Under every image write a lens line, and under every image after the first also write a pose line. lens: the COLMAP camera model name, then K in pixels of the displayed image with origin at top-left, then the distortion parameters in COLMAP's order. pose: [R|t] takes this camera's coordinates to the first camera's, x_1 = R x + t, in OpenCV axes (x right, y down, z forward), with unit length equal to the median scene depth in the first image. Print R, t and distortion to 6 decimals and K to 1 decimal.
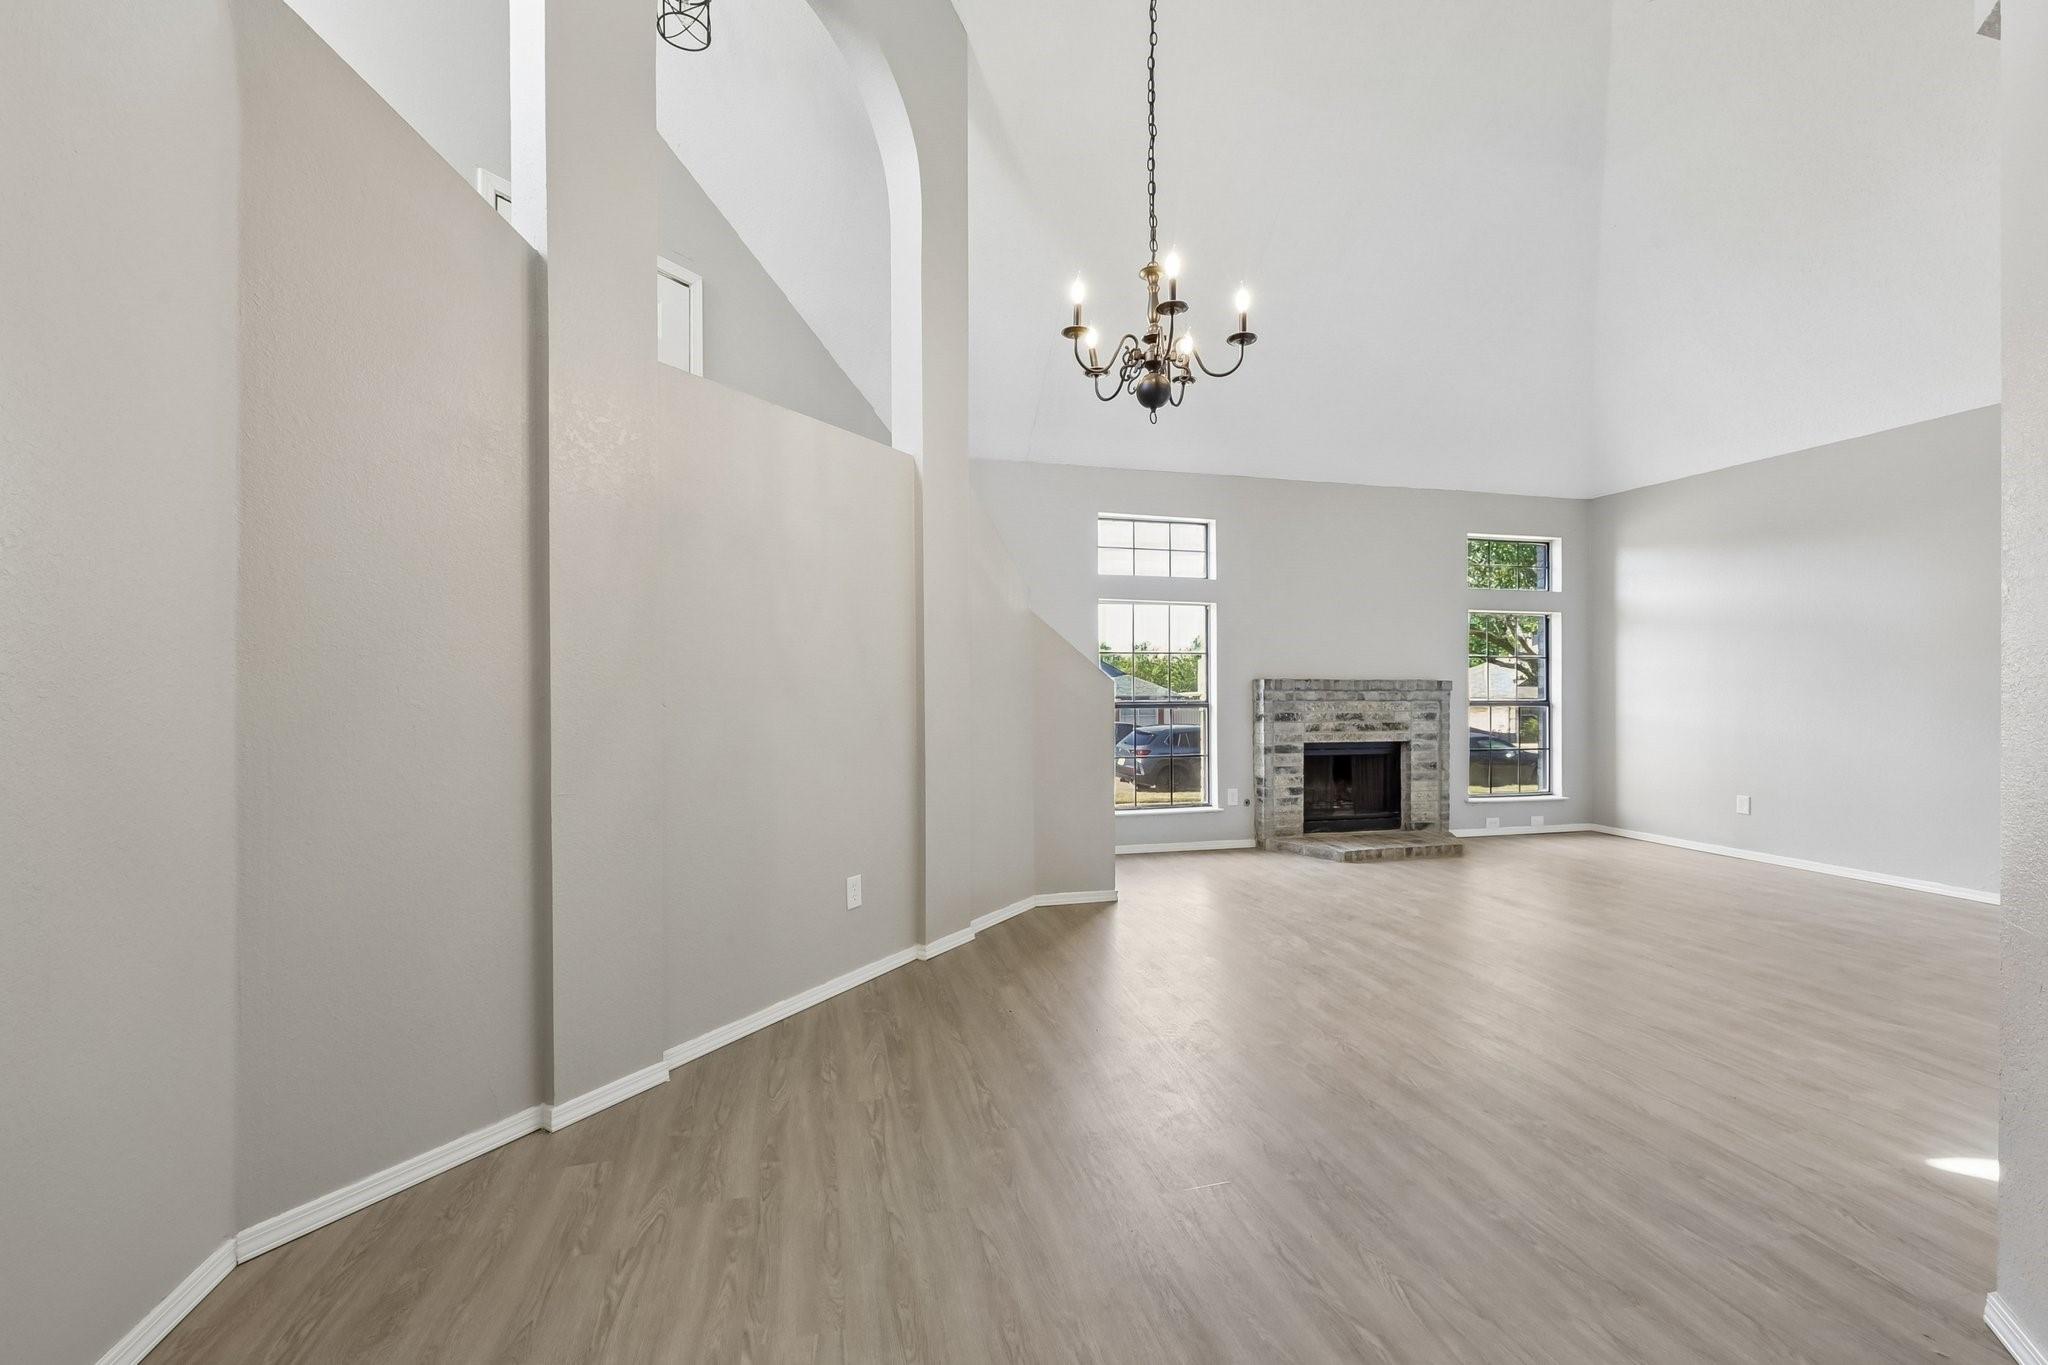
lens RADIAL K [[857.7, 0, 1033.3], [0, 857.7, 687.0], [0, 0, 1]] dist [0.004211, -0.000650]
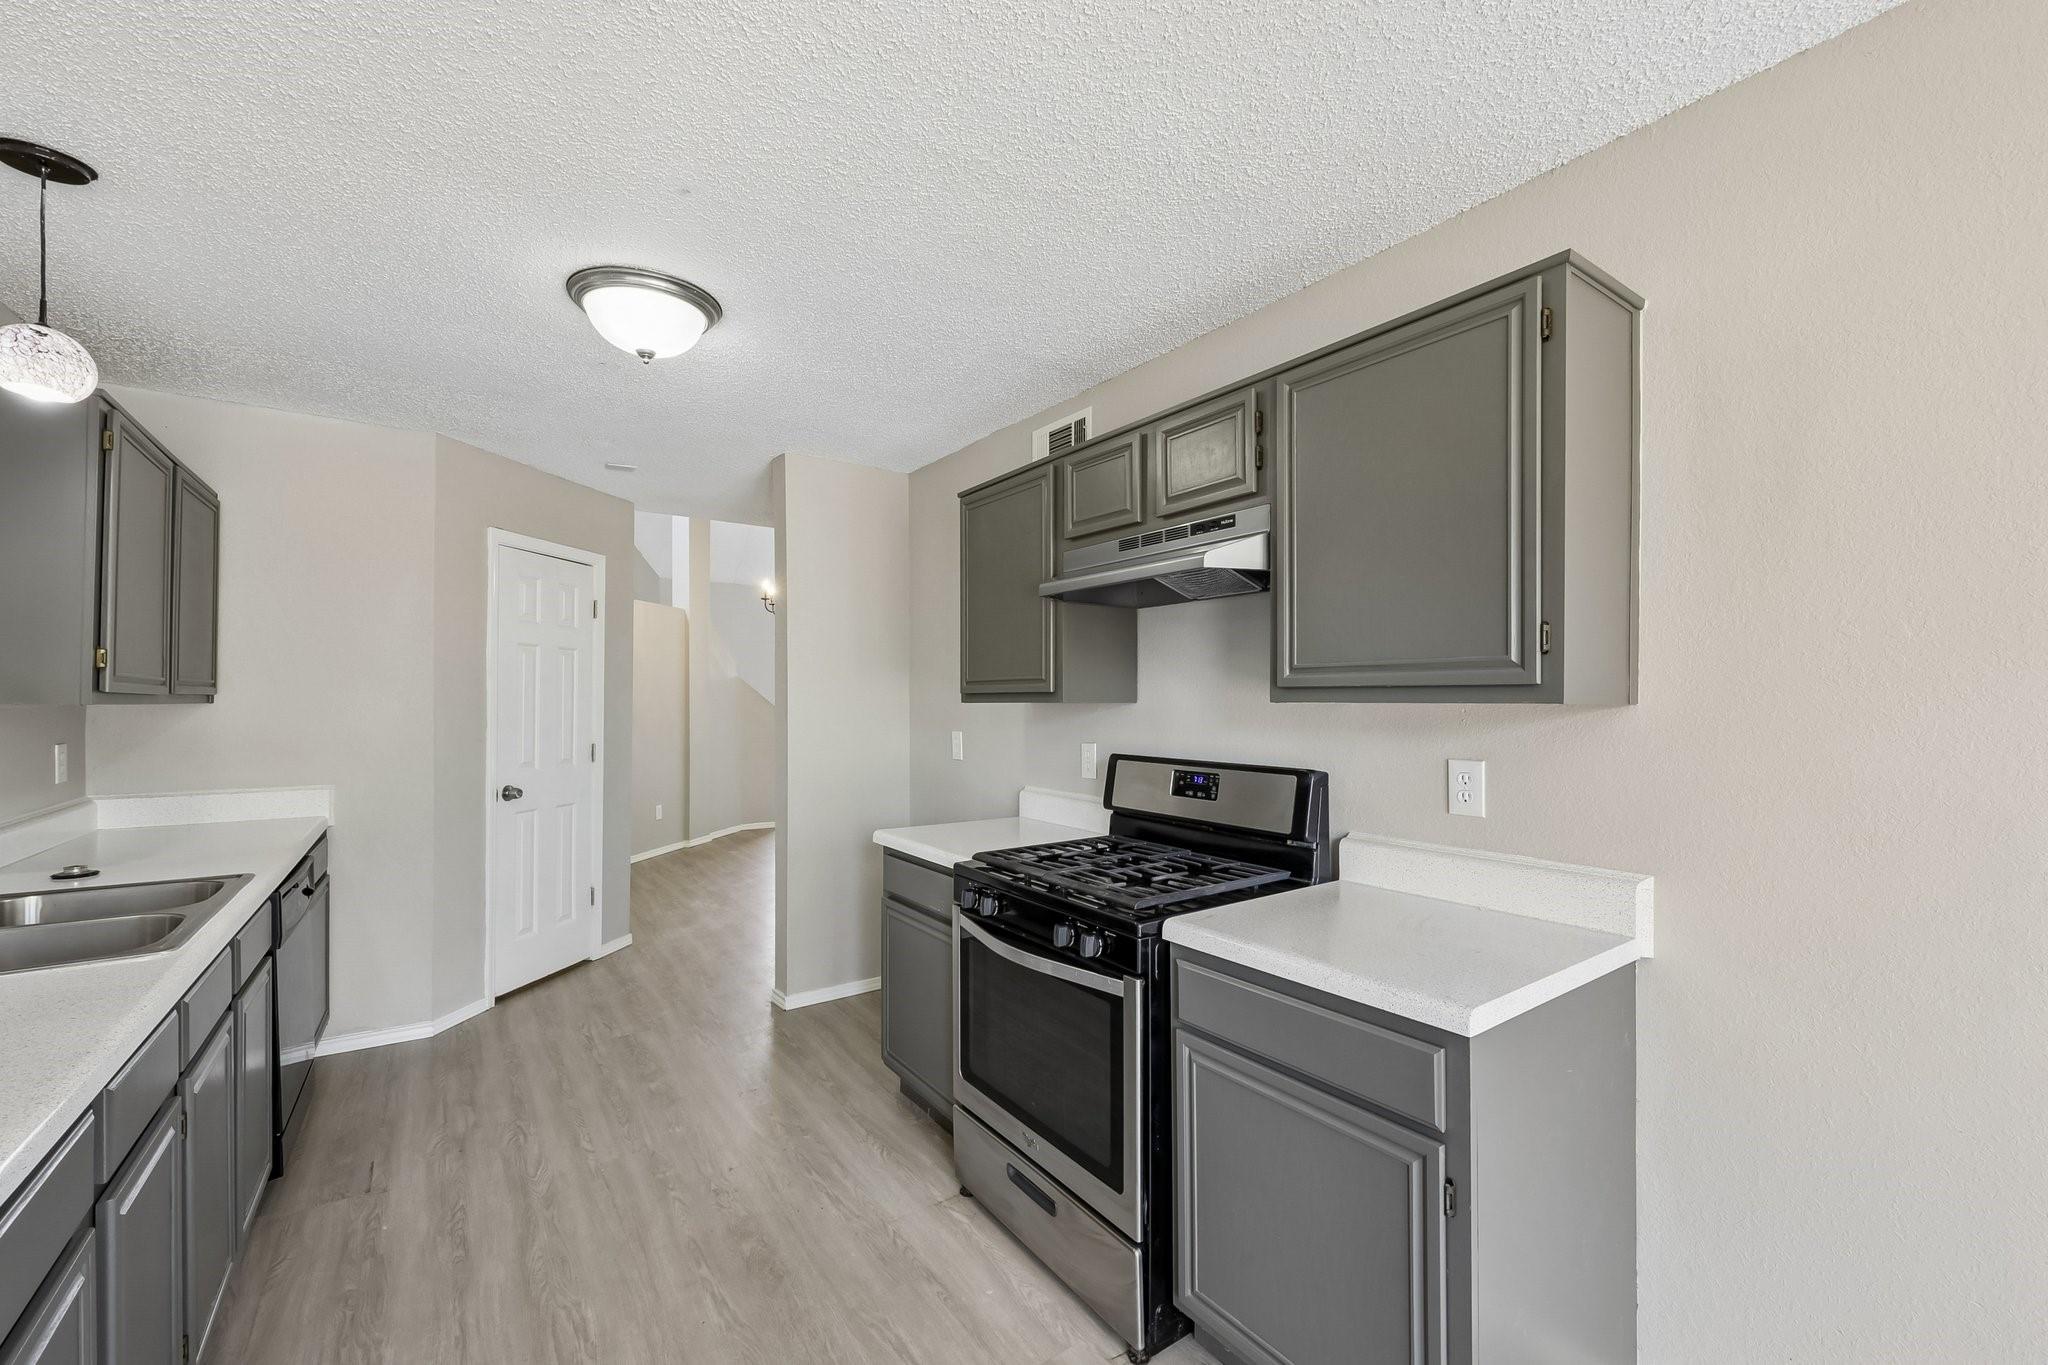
lens RADIAL K [[828.8, 0, 1020.2], [0, 828.8, 700.5], [0, 0, 1]] dist [-0.002041, 0.000079]
pose [[0.938927, 0.005848, 0.344066, -0.039441], [-0.005816, 0.999982, -0.001126, -0.028393], [-0.344066, -0.000944, 0.938945, -0.732657]]
